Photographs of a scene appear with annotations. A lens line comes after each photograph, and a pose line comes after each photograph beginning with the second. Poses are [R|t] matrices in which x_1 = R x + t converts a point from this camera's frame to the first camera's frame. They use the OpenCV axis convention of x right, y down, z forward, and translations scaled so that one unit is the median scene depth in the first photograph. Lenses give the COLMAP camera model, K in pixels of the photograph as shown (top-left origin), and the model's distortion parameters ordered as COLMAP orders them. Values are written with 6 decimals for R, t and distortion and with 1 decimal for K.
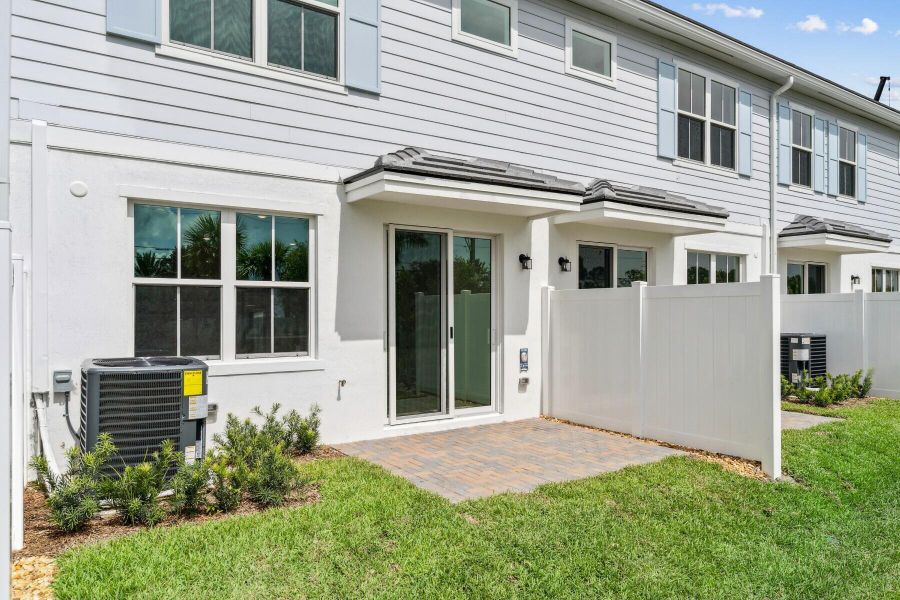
lens RADIAL K [[548.6, 0, 449.9], [0, 548.6, 322.5], [0, 0, 1]] dist [0.000777, -0.000089]
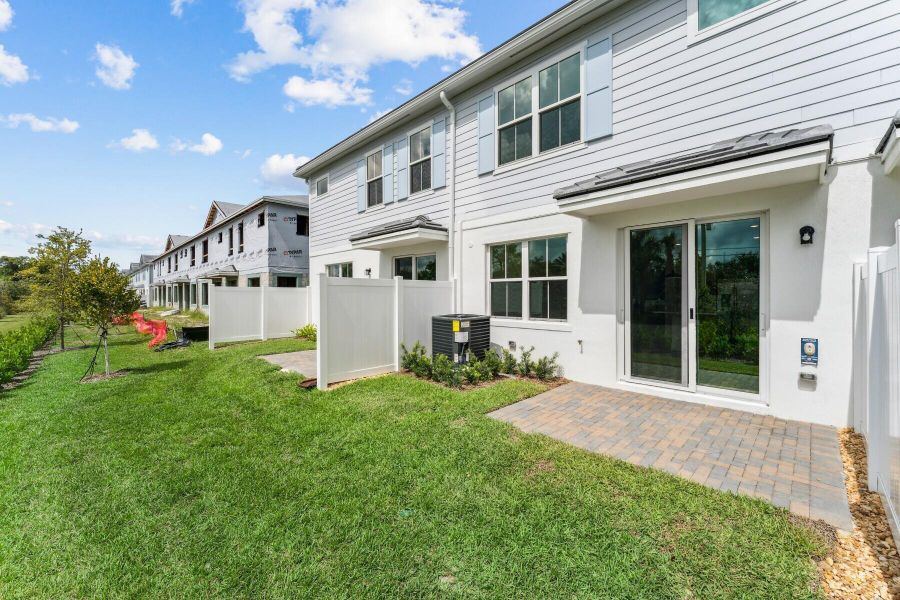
lens RADIAL K [[363.4, 0, 448.1], [0, 363.4, 301.5], [0, 0, 1]] dist [0.000357, -0.000077]
pose [[0.229810, 0.018542, -0.973059, 0.693675], [-0.016517, 0.999749, 0.015150, -0.009723], [0.973095, 0.012590, 0.230059, 0.423395]]
